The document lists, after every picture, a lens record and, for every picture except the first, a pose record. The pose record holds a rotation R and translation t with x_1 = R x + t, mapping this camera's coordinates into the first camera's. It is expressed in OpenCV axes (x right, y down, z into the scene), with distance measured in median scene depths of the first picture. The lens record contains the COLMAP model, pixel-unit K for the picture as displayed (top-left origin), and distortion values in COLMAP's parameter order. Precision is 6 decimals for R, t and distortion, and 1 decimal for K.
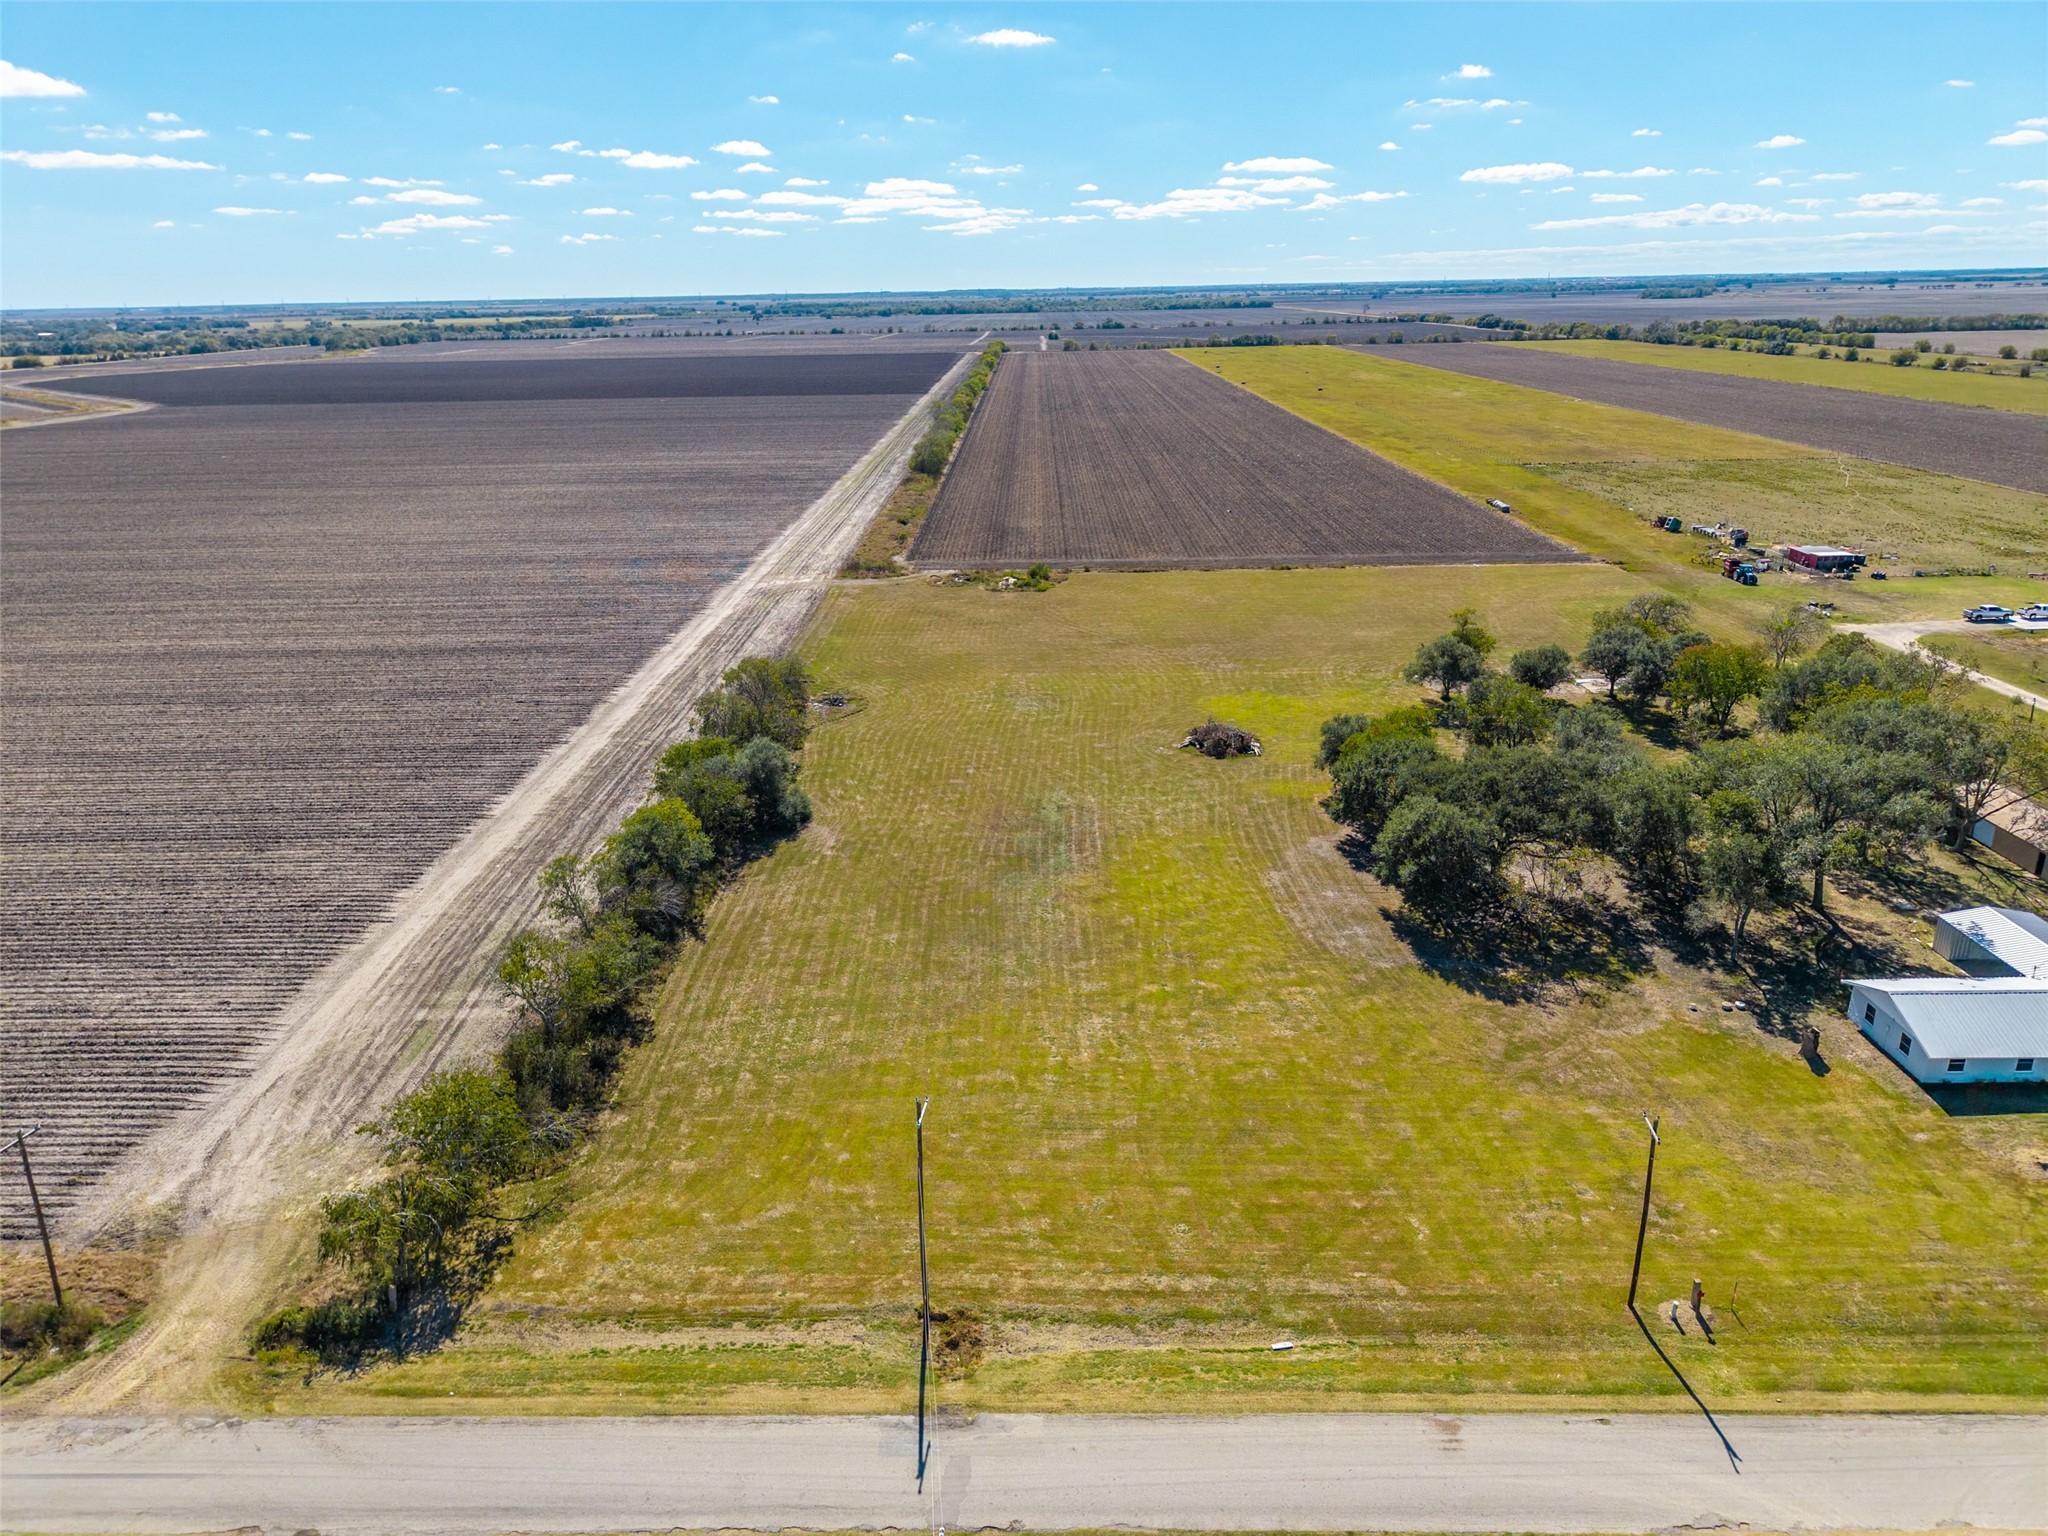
lens RADIAL K [[1352.1, 0, 1024.0], [0, 1352.1, 768.0], [0, 0, 1]] dist [0.010794, -0.008863]
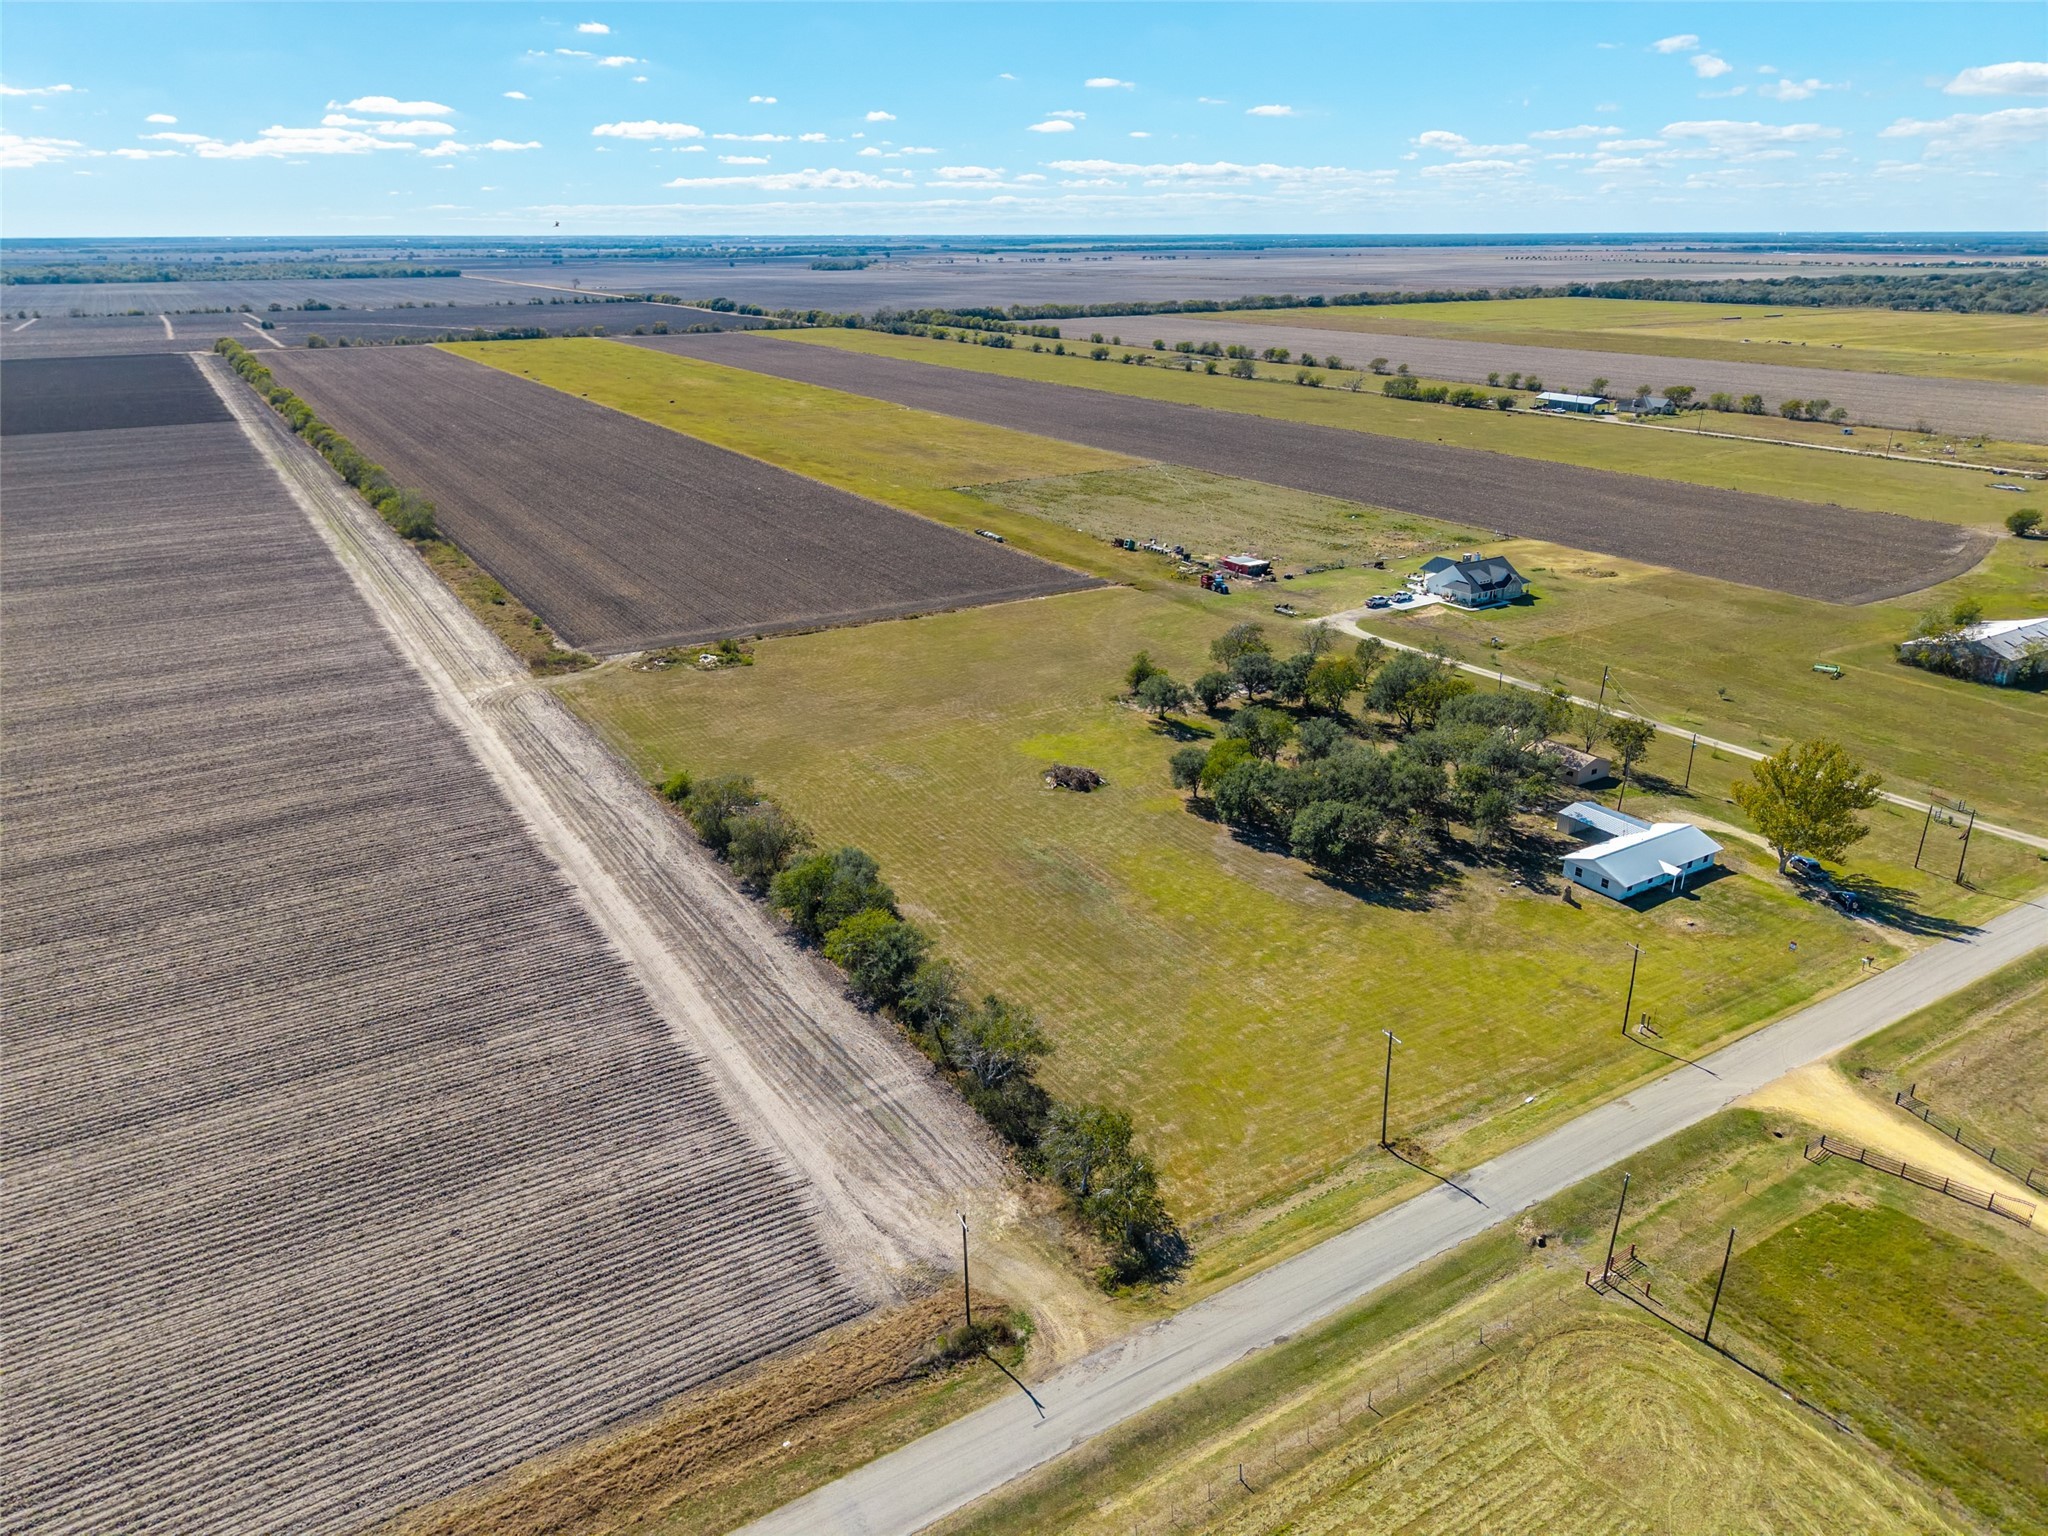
lens RADIAL K [[1370.5, 0, 1024.0], [0, 1370.5, 768.0], [0, 0, 1]] dist [0.051083, -0.074527]
pose [[0.838352, -0.175370, 0.516151, -0.552118], [0.162415, 0.984194, 0.070593, -0.124154], [-0.520373, 0.024649, 0.853583, -0.137025]]
